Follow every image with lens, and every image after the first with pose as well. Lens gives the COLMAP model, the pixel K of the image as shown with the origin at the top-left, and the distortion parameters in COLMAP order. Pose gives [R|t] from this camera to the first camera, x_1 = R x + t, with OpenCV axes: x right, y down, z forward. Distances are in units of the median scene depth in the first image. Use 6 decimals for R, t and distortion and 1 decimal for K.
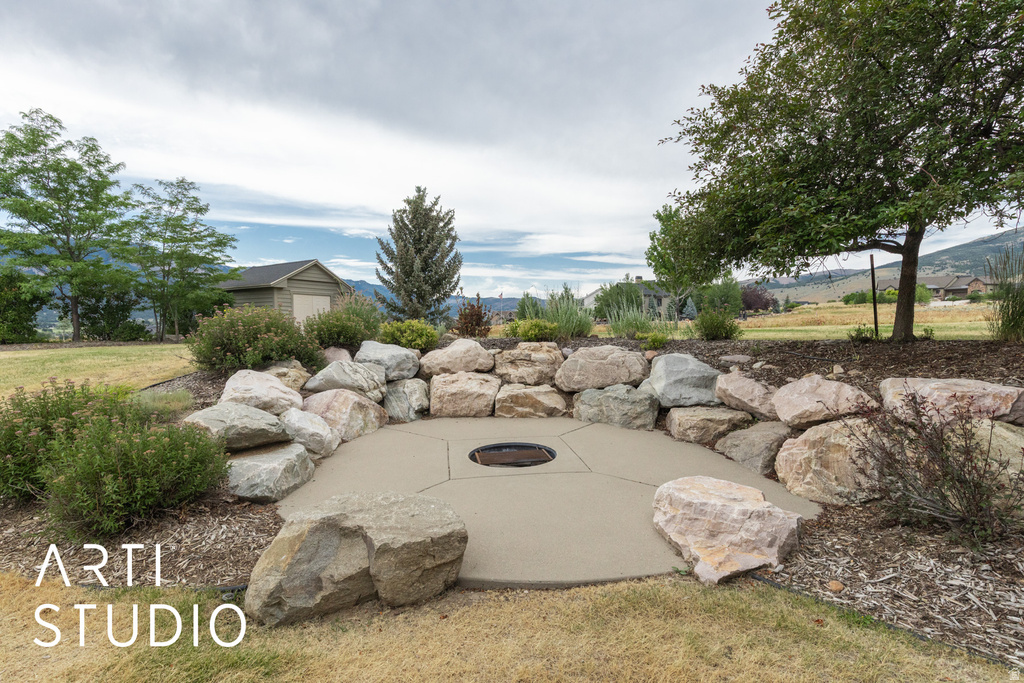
lens RADIAL K [[469.2, 0, 511.7], [0, 469.2, 337.0], [0, 0, 1]] dist [0.014352, -0.003010]
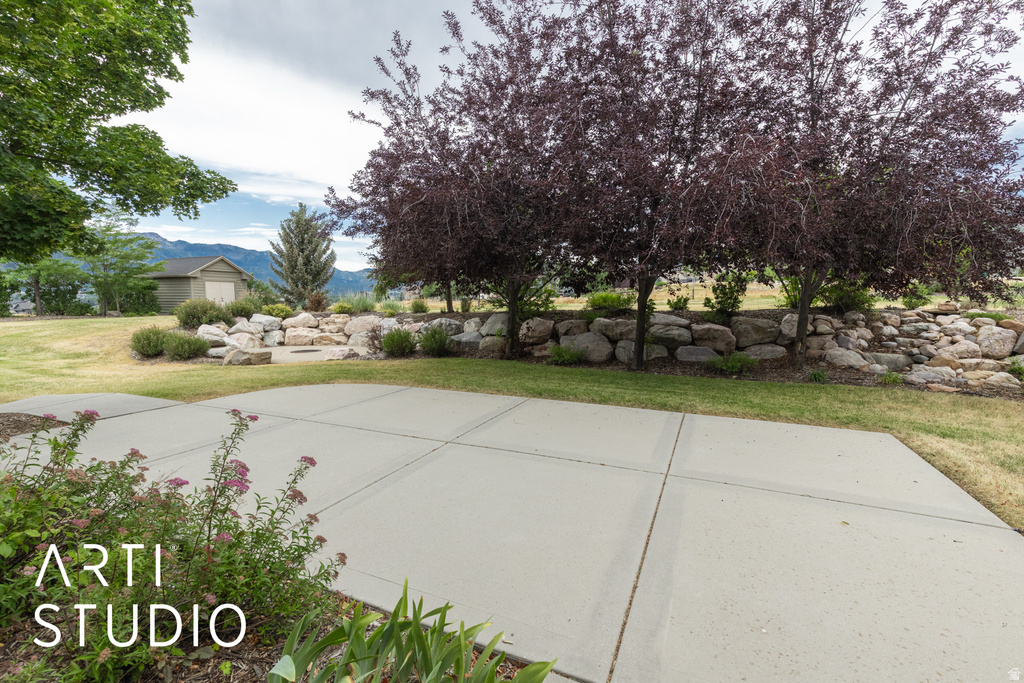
lens RADIAL K [[469.2, 0, 514.3], [0, 469.2, 342.0], [0, 0, 1]] dist [0.014352, -0.003010]
pose [[0.985867, -0.014566, 0.166897, 0.494068], [0.003708, 0.997866, 0.065188, 0.000416], [-0.167490, -0.063648, 0.983817, -1.323217]]
